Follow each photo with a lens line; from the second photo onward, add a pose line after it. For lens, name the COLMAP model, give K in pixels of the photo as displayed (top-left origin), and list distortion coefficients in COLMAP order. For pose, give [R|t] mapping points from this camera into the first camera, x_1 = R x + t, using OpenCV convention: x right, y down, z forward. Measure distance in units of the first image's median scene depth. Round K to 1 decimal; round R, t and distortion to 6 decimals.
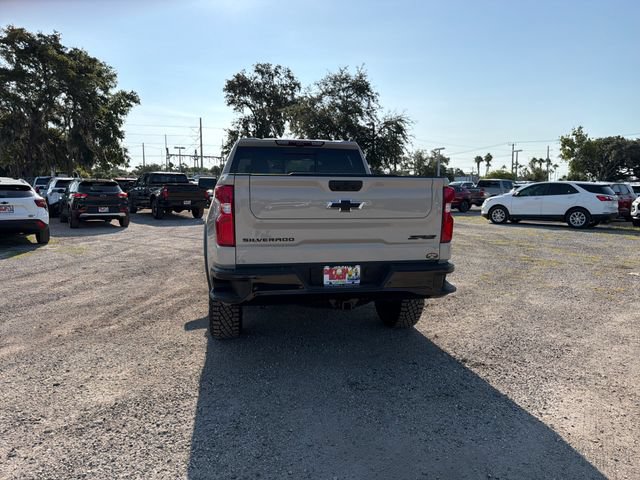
lens RADIAL K [[444.0, 0, 315.2], [0, 444.0, 243.6], [0, 0, 1]] dist [0.077827, -0.105270]
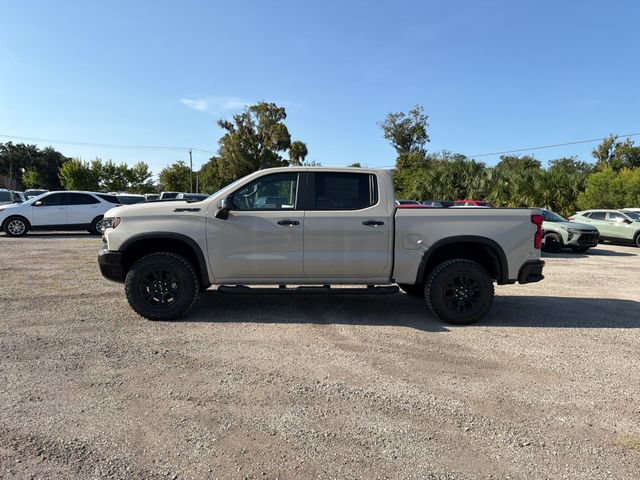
lens RADIAL K [[443.5, 0, 315.6], [0, 443.5, 239.7], [0, 0, 1]] dist [0.077478, -0.110556]
pose [[0.154277, -0.080271, 0.984762, -0.370310], [0.094210, 0.993348, 0.066212, -0.041102], [-0.983526, 0.082560, 0.160813, 0.278395]]
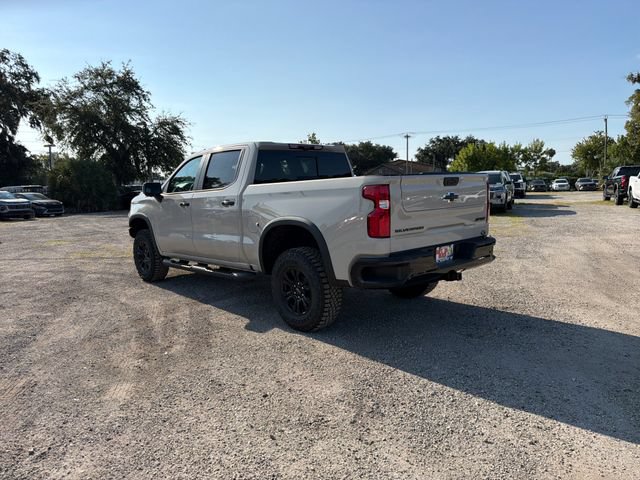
lens RADIAL K [[444.0, 0, 315.2], [0, 444.0, 243.6], [0, 0, 1]] dist [0.077827, -0.105270]
pose [[0.860491, -0.099155, 0.499723, -0.161122], [0.101288, 0.994593, 0.022937, -0.004001], [-0.499295, 0.030879, 0.865881, 0.017384]]
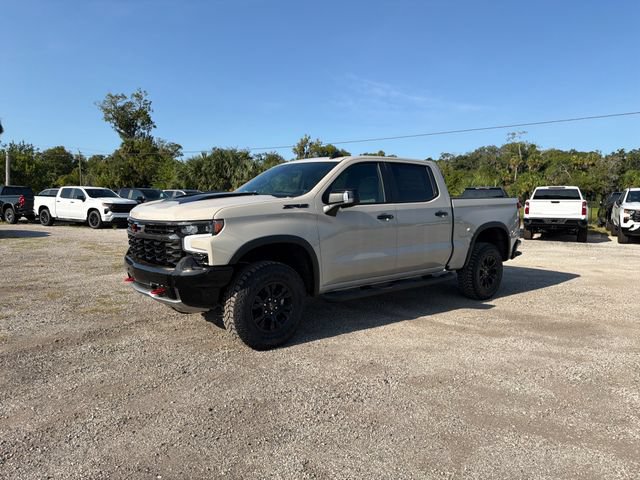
lens RADIAL K [[443.5, 0, 315.6], [0, 443.5, 239.7], [0, 0, 1]] dist [0.077478, -0.110556]
pose [[-0.443876, -0.092248, 0.891327, -0.308003], [0.094394, 0.984339, 0.148882, -0.065826], [-0.891102, 0.150221, -0.428217, 0.503696]]
